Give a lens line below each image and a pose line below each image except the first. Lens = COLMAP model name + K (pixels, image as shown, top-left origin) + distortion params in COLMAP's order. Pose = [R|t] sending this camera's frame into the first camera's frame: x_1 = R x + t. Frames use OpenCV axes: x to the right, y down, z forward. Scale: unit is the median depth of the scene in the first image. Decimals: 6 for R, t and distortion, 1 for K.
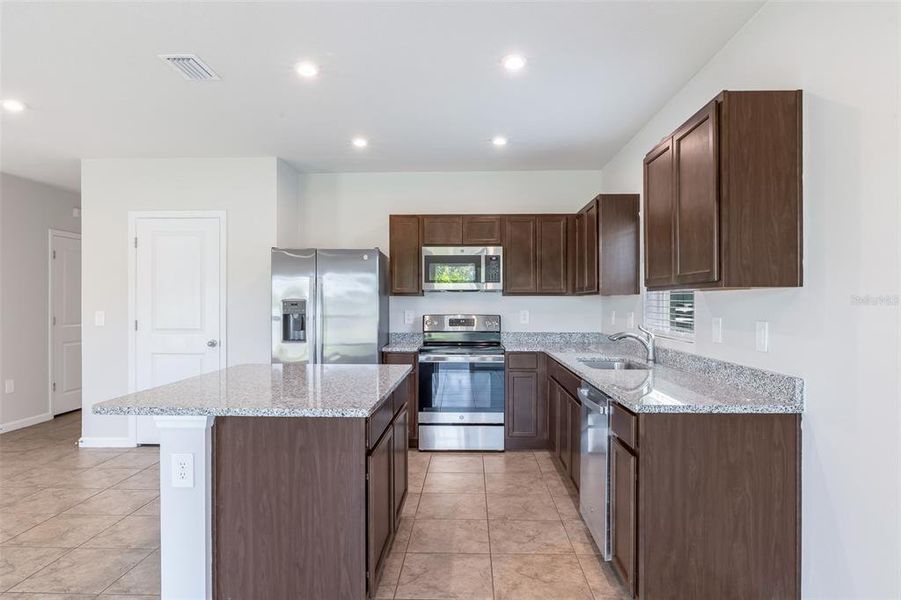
lens RADIAL K [[524.2, 0, 456.2], [0, 524.2, 303.2], [0, 0, 1]] dist [-0.003806, -0.000655]
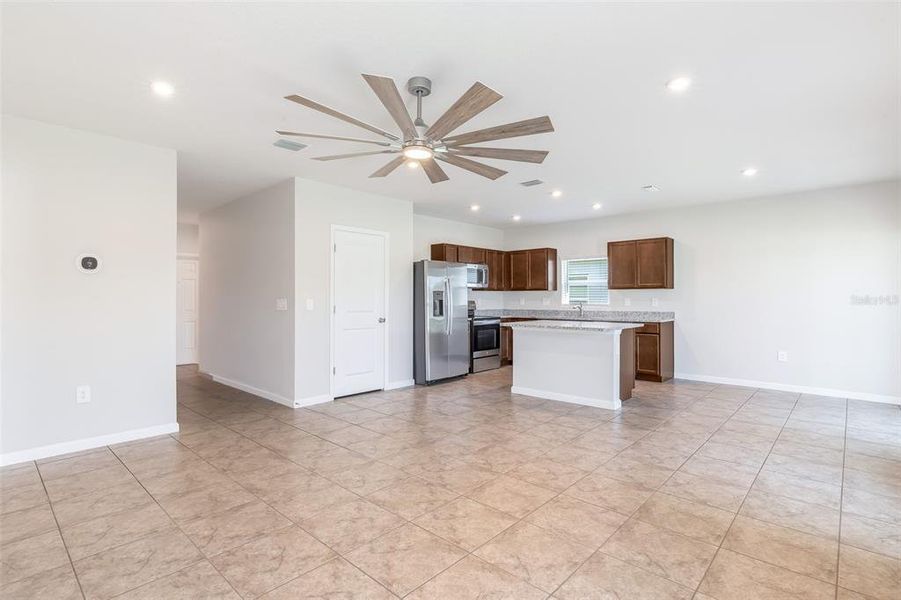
lens RADIAL K [[435.4, 0, 452.0], [0, 435.4, 296.1], [0, 0, 1]] dist [-0.002273, -0.000045]
pose [[0.661898, 0.002618, 0.749589, -1.235296], [0.002599, 0.999980, -0.005787, 0.015468], [-0.749589, 0.005778, 0.661878, 0.033702]]
